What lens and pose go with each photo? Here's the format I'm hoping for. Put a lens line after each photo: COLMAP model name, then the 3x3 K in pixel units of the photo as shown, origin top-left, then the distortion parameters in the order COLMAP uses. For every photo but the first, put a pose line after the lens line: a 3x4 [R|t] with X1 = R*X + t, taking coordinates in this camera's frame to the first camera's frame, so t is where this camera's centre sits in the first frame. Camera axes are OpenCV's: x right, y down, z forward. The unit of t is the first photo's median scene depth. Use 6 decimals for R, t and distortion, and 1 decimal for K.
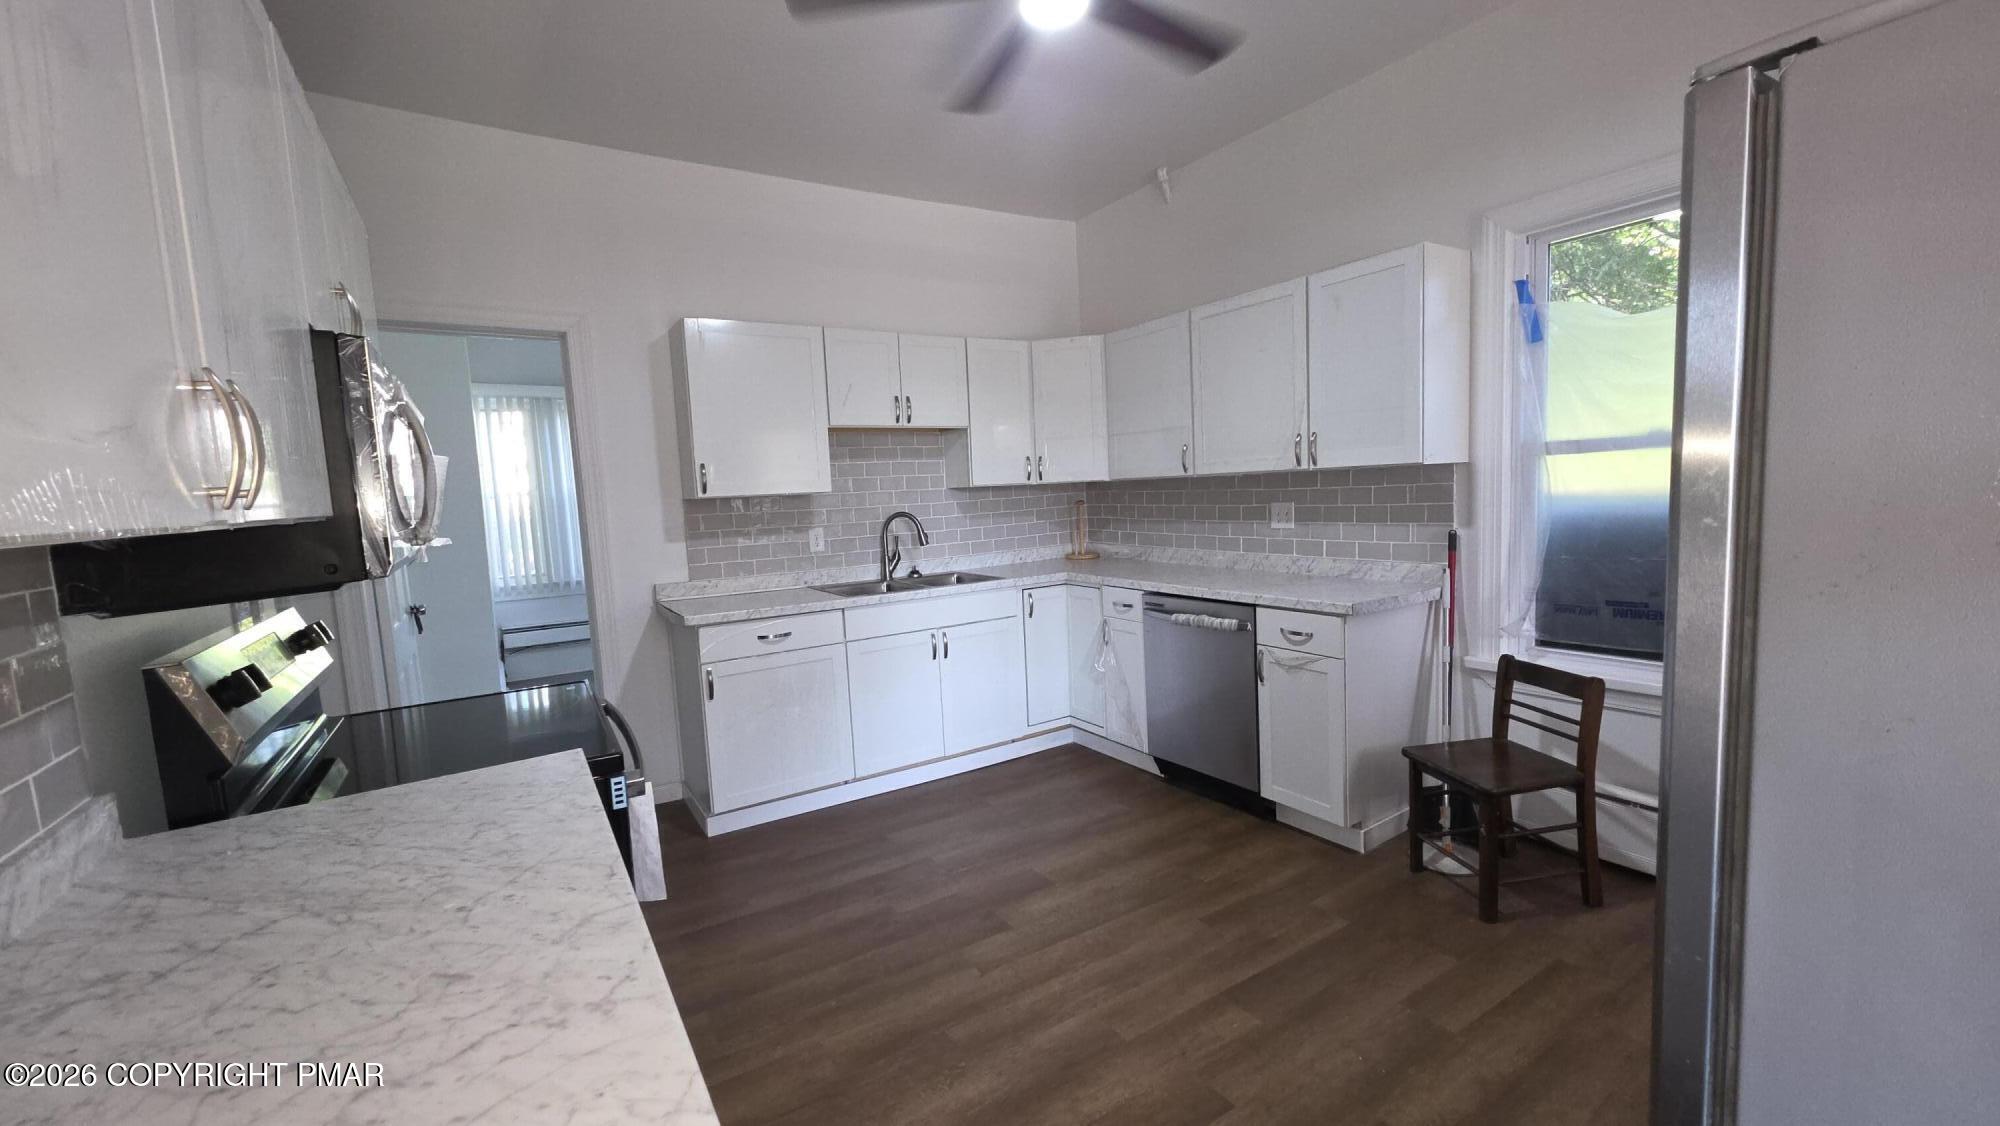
lens RADIAL K [[791.9, 0, 999.1], [0, 791.9, 565.2], [0, 0, 1]] dist [0.003367, 0.000082]
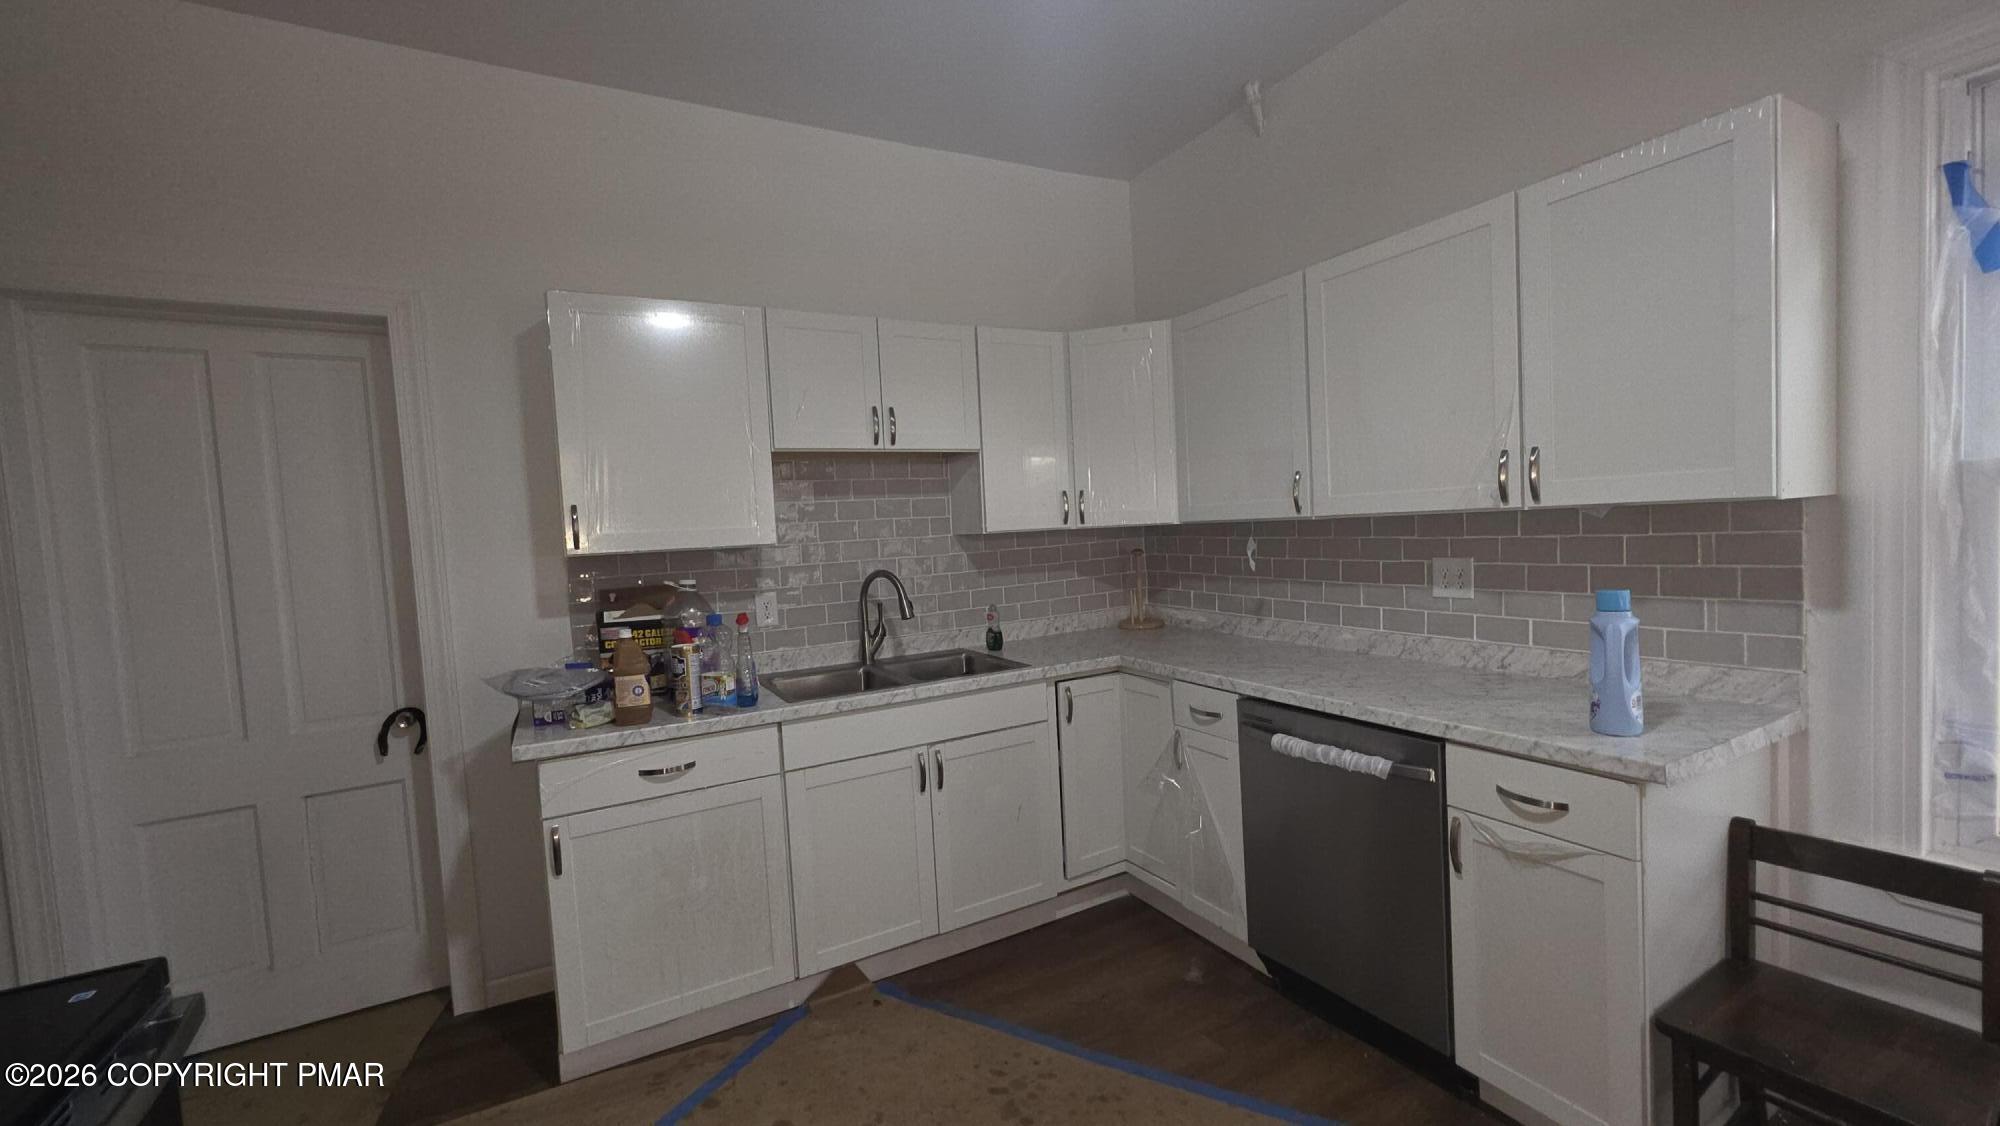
lens RADIAL K [[791.9, 0, 1001.2], [0, 791.9, 562.9], [0, 0, 1]] dist [0.003367, 0.000082]
pose [[0.997989, -0.002005, -0.063350, 0.027235], [-0.000911, 0.998943, -0.045964, -0.042856], [0.063375, 0.045929, 0.996932, 0.312496]]
